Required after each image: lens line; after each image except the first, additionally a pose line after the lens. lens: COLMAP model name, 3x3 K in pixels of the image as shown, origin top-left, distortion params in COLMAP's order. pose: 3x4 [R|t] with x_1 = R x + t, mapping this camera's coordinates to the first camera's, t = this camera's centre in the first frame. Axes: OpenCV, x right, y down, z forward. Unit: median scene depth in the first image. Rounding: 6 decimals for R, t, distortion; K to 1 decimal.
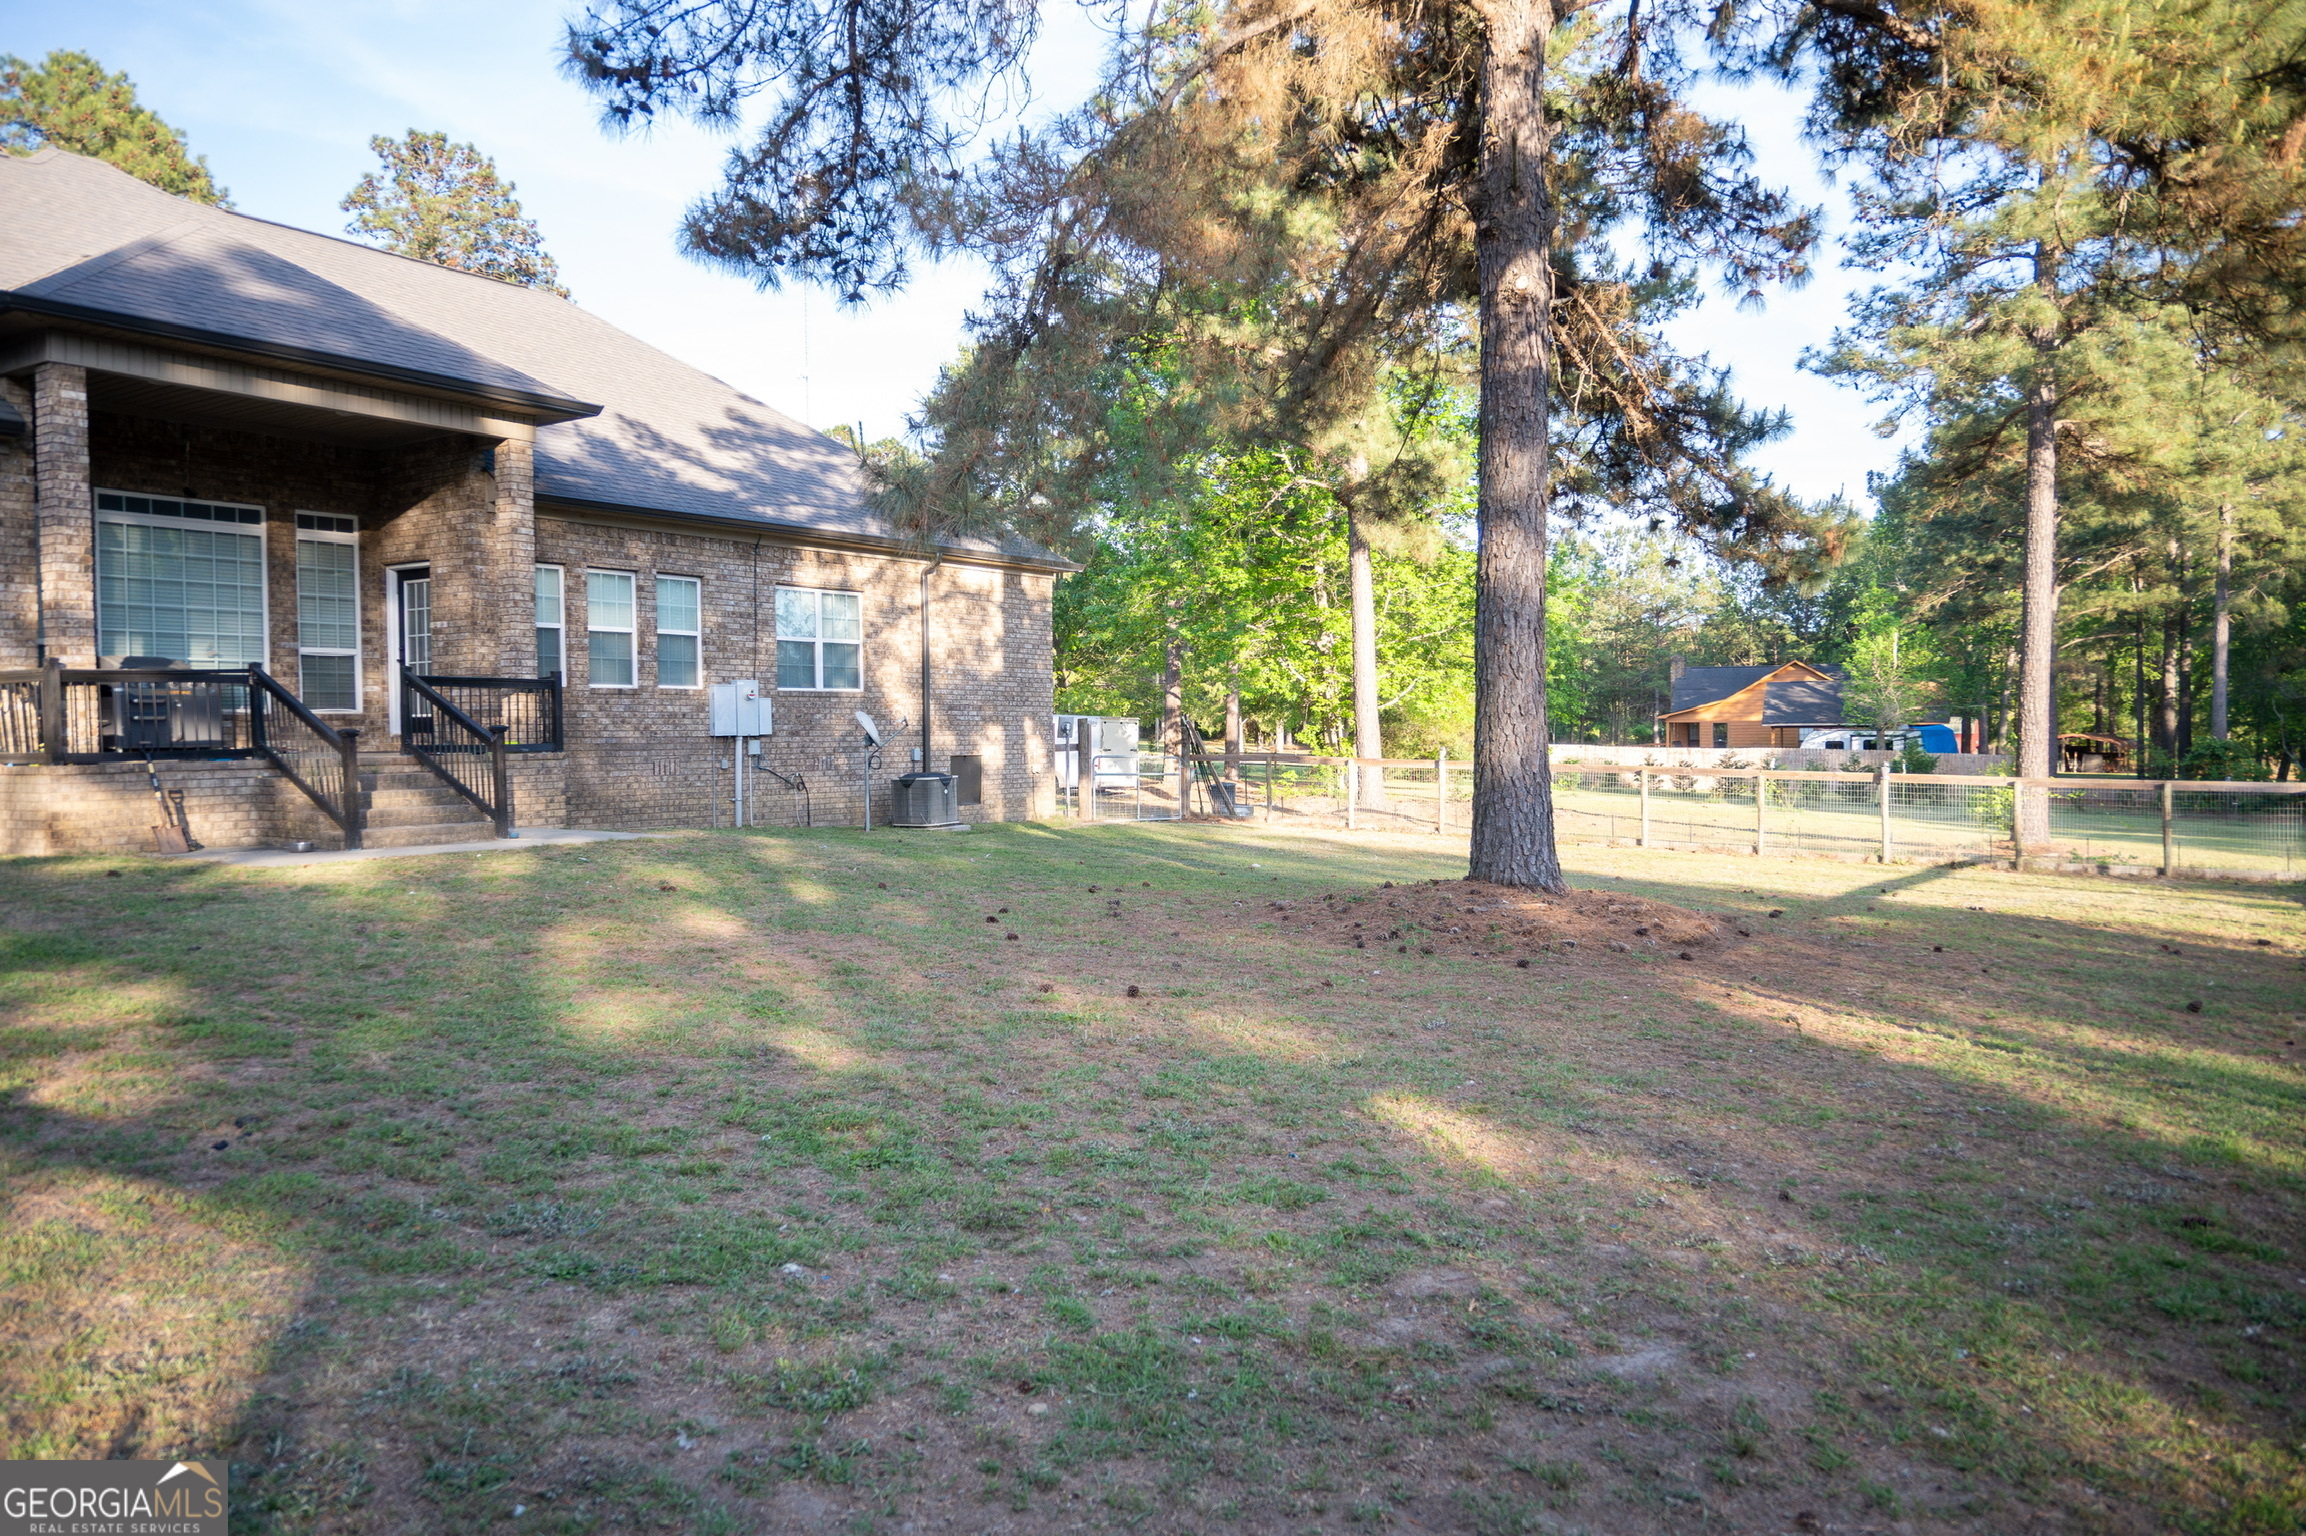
lens RADIAL K [[1566.0, 0, 1153.0], [0, 1566.0, 768.0], [0, 0, 1]] dist [-0.003931, 0.002123]
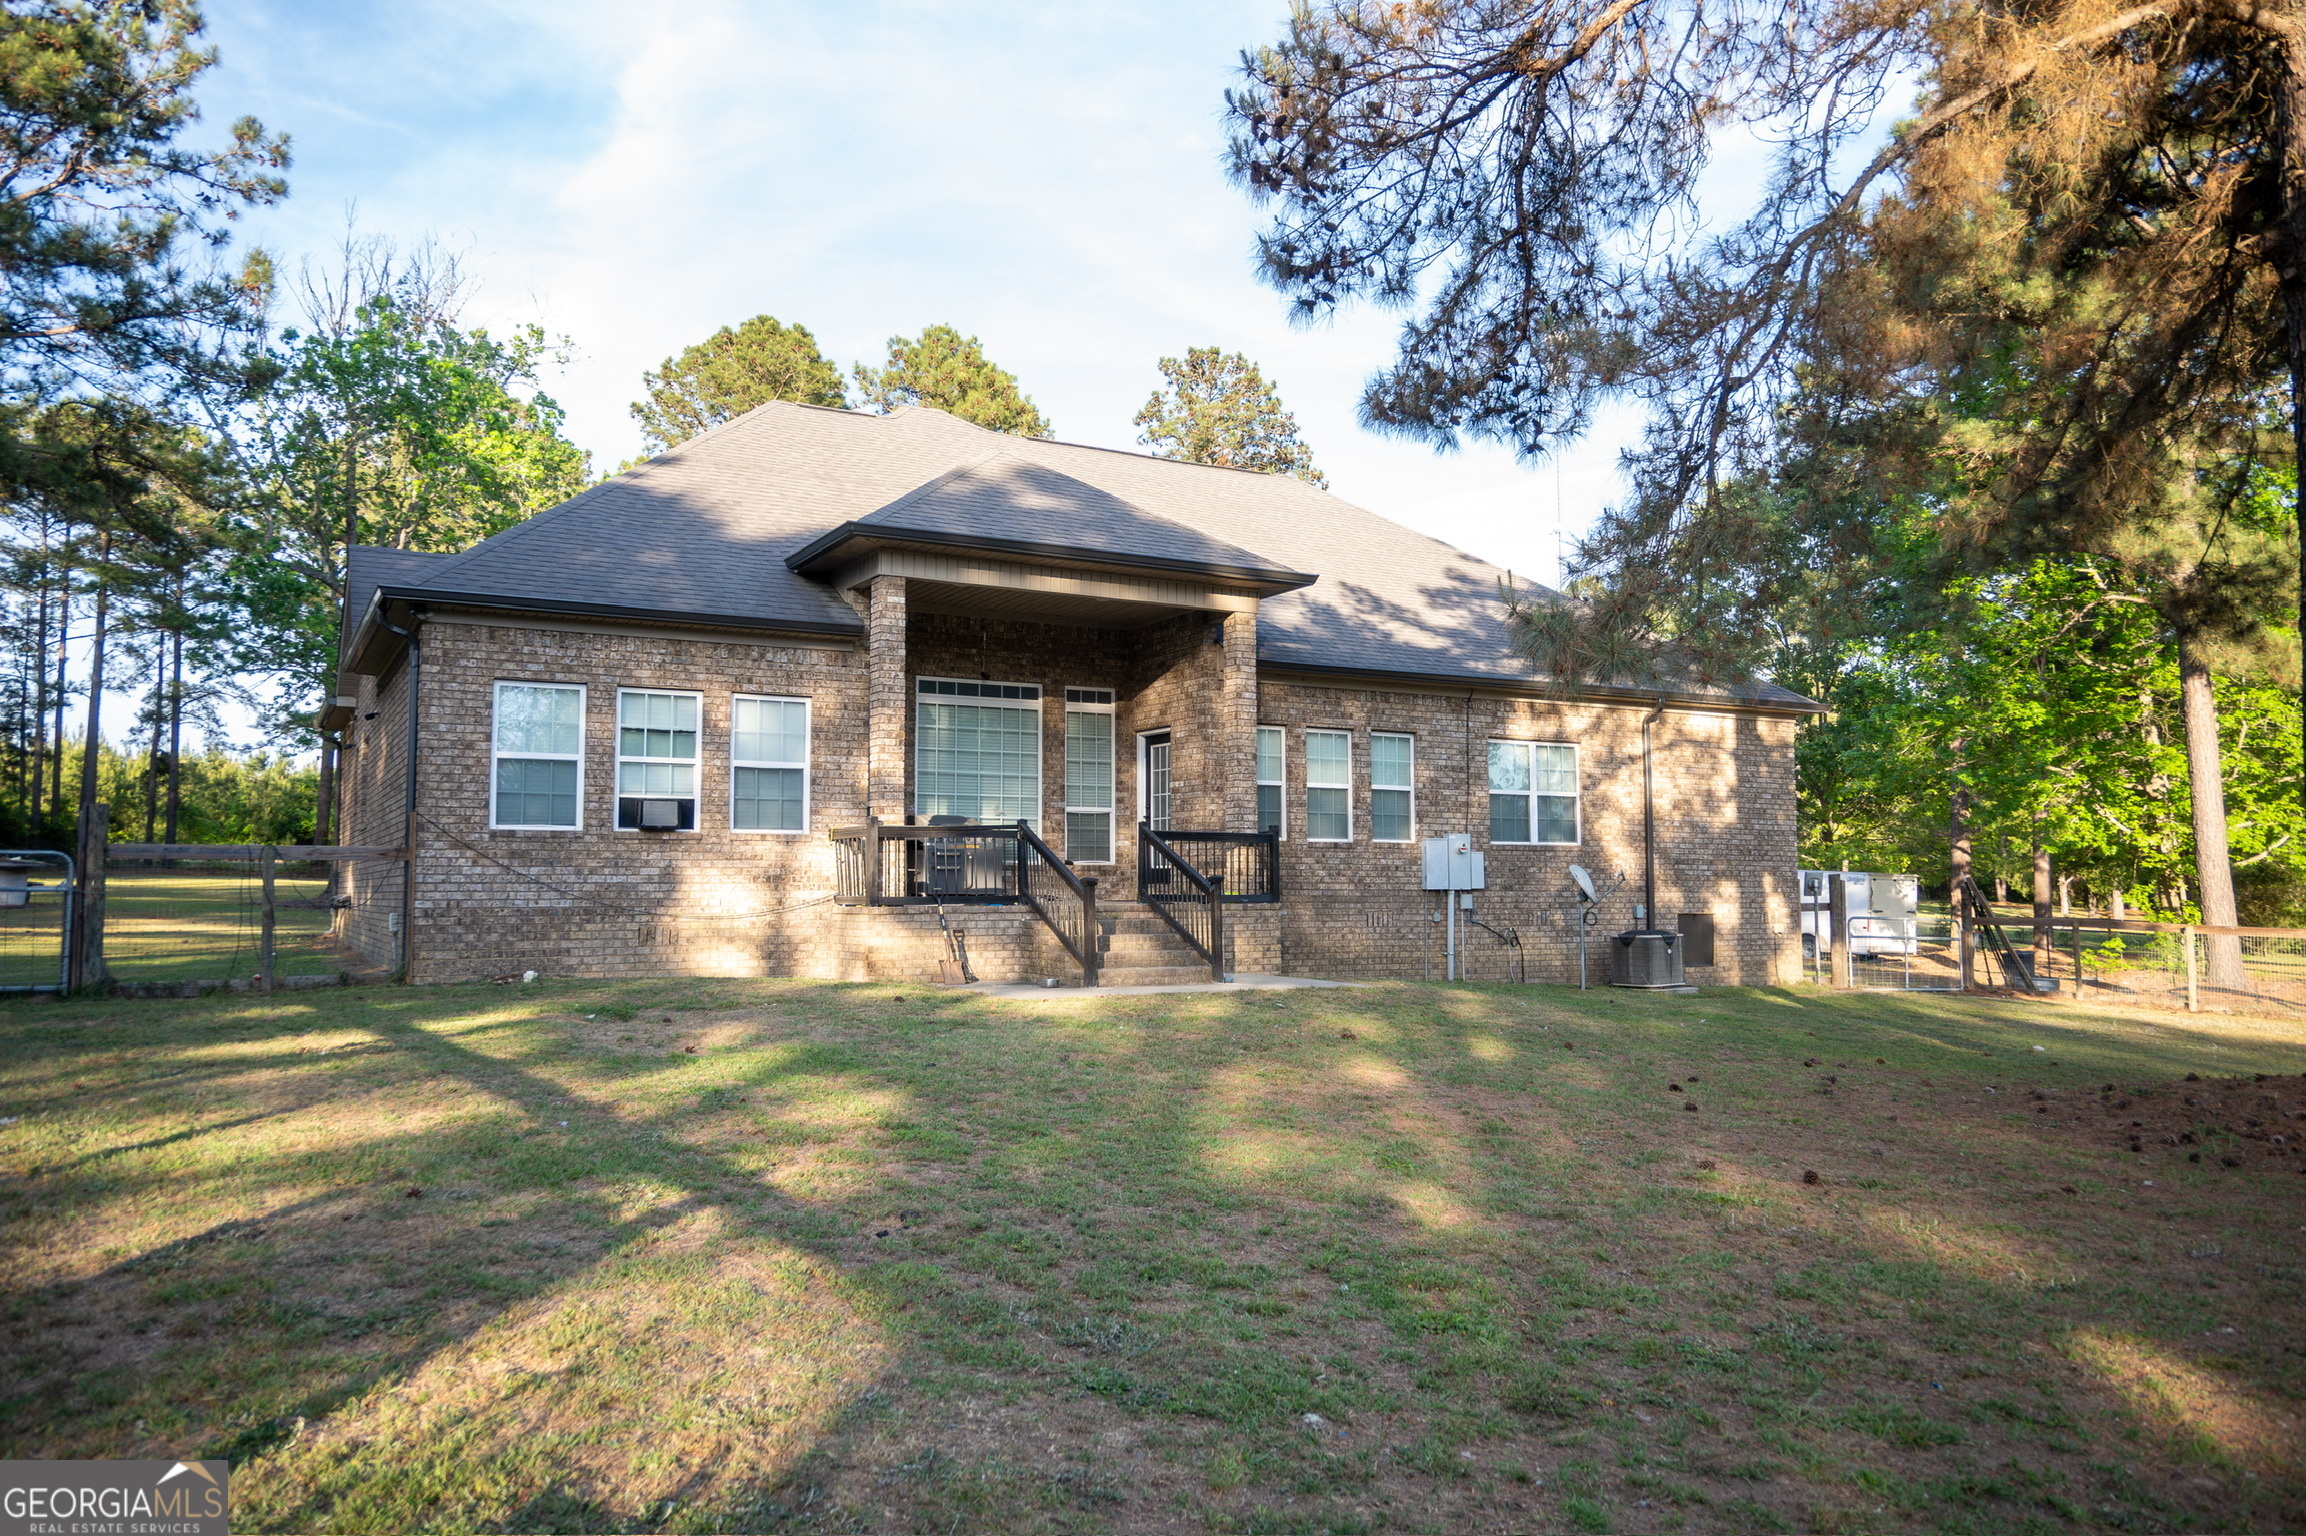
lens RADIAL K [[1587.6, 0, 1153.0], [0, 1587.6, 768.0], [0, 0, 1]] dist [-0.001012, 0.000310]
pose [[0.892117, -0.024533, -0.451138, 0.031298], [-0.020209, 0.995358, -0.094091, 0.001961], [0.451353, 0.093057, 0.887480, 0.007329]]
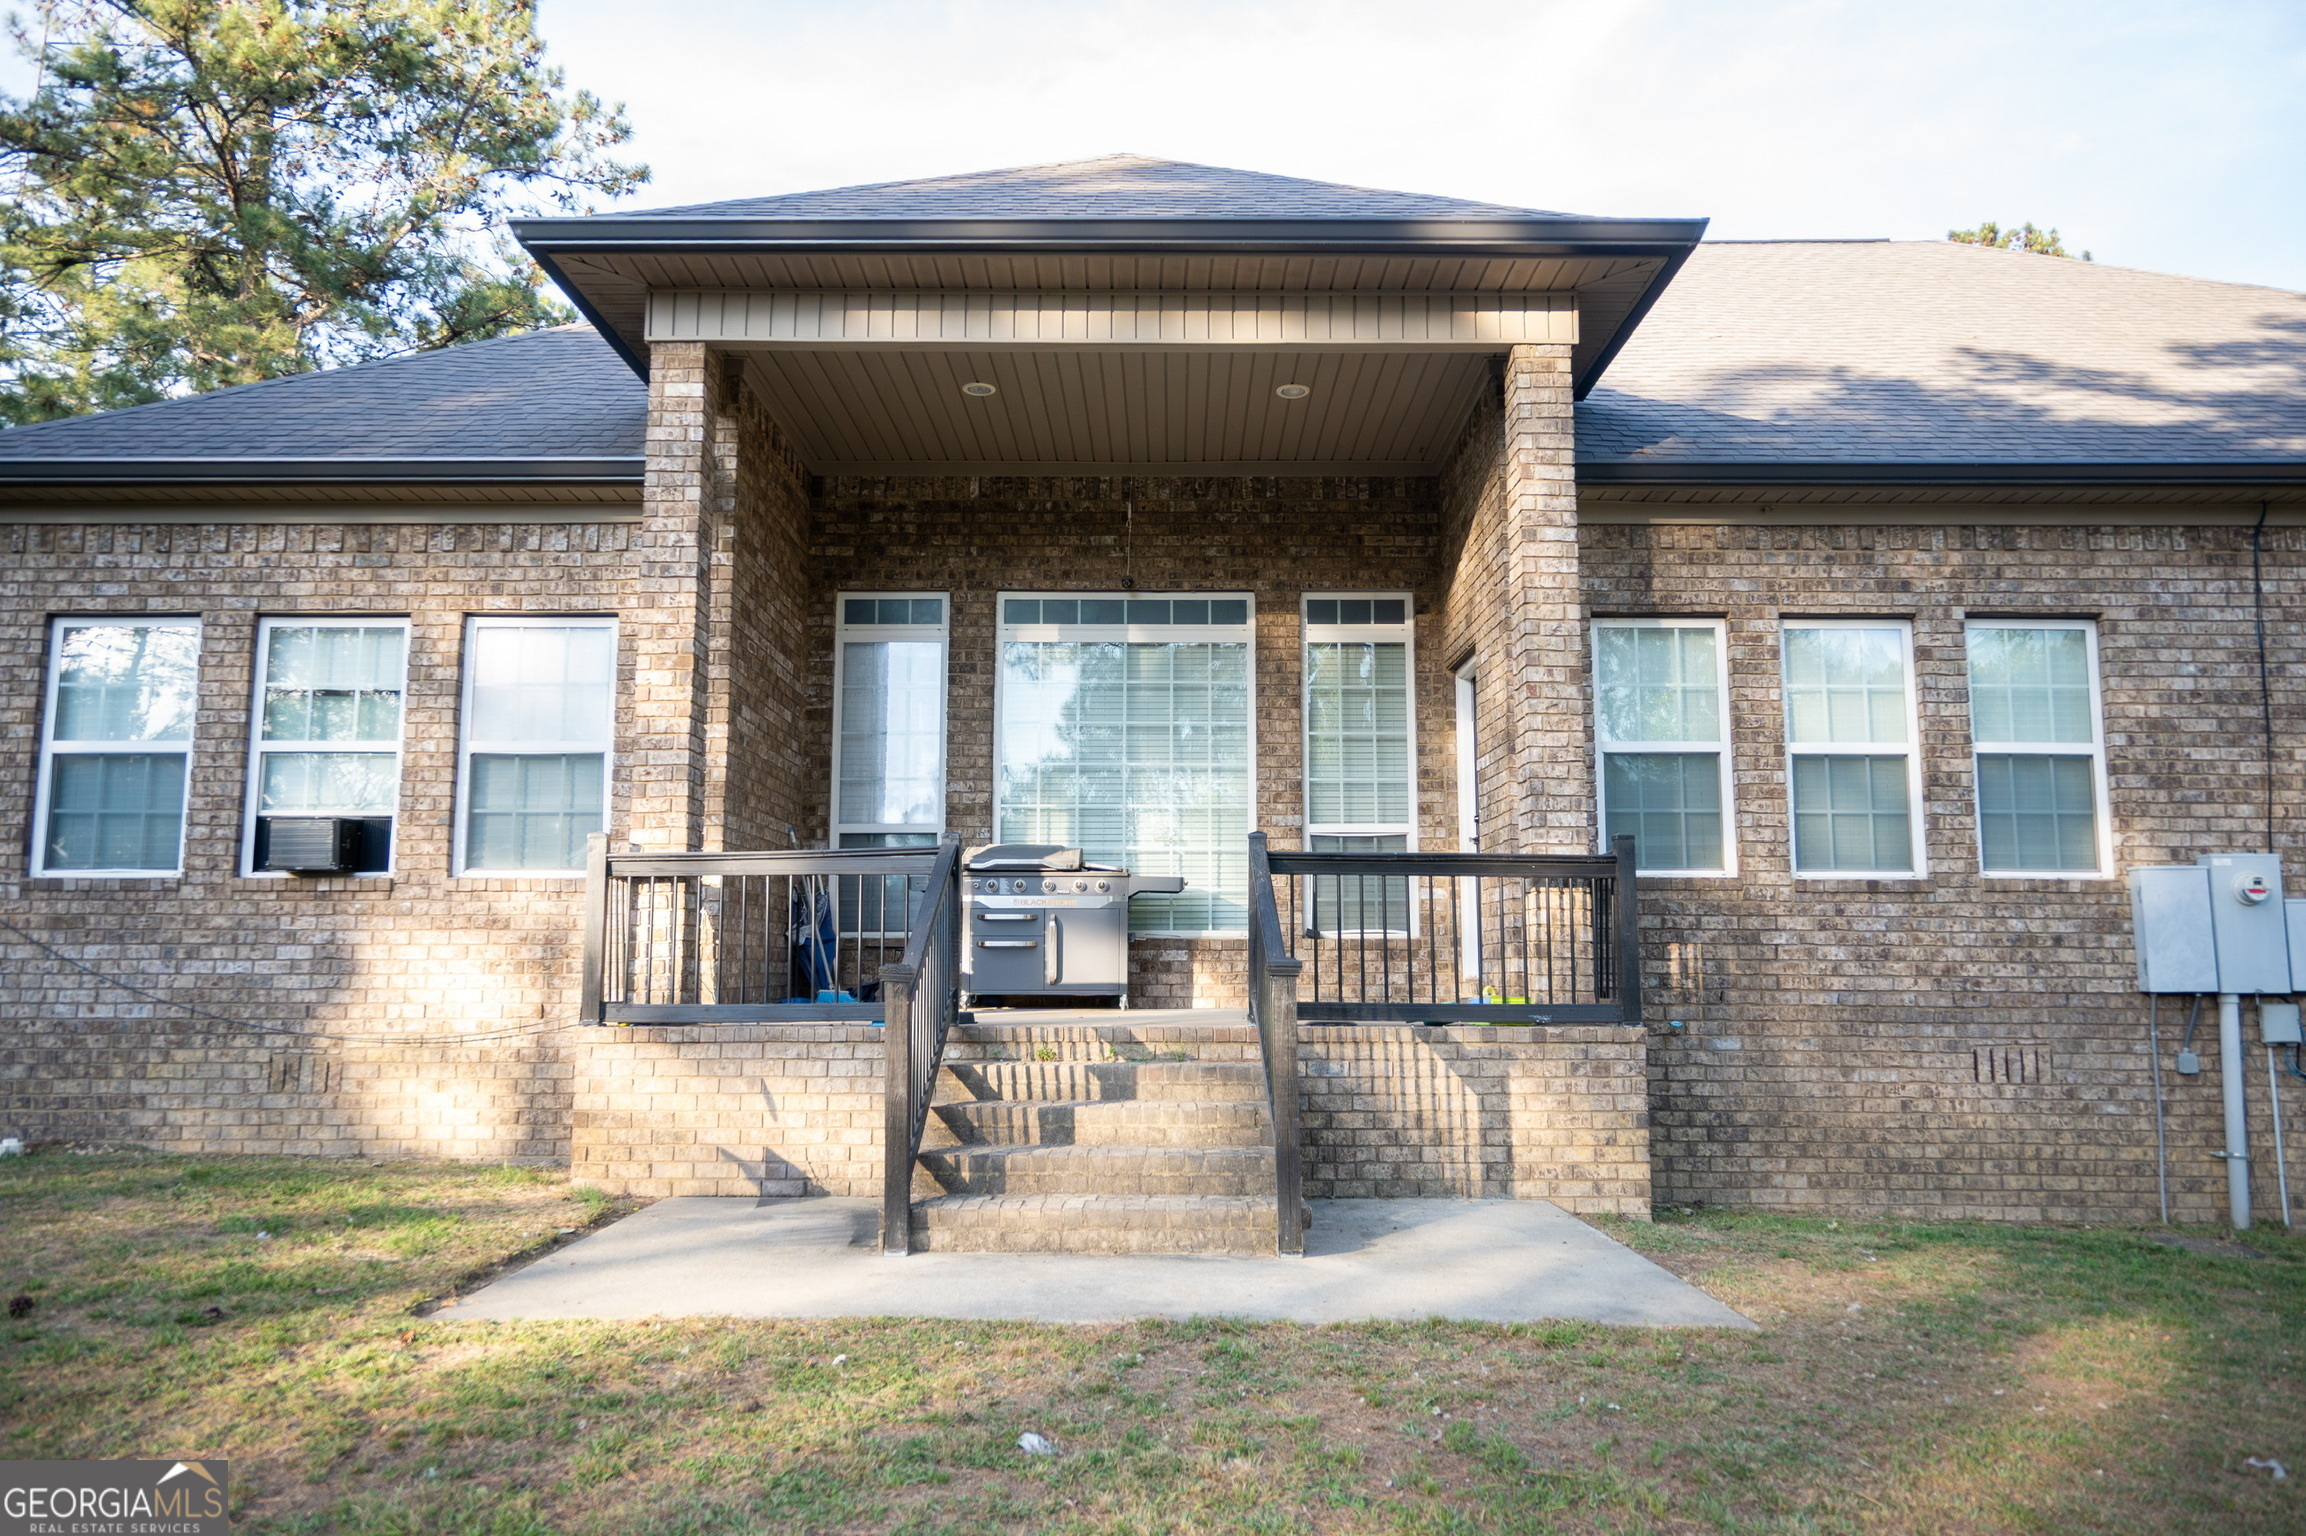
lens RADIAL K [[1609.1, 0, 1158.6], [0, 1609.1, 771.6], [0, 0, 1]] dist [0.003699, 0.000108]
pose [[0.549002, -0.091919, -0.830751, -0.081756], [-0.029606, 0.991172, -0.129234, -0.018543], [0.835297, 0.095545, 0.541434, 0.664787]]
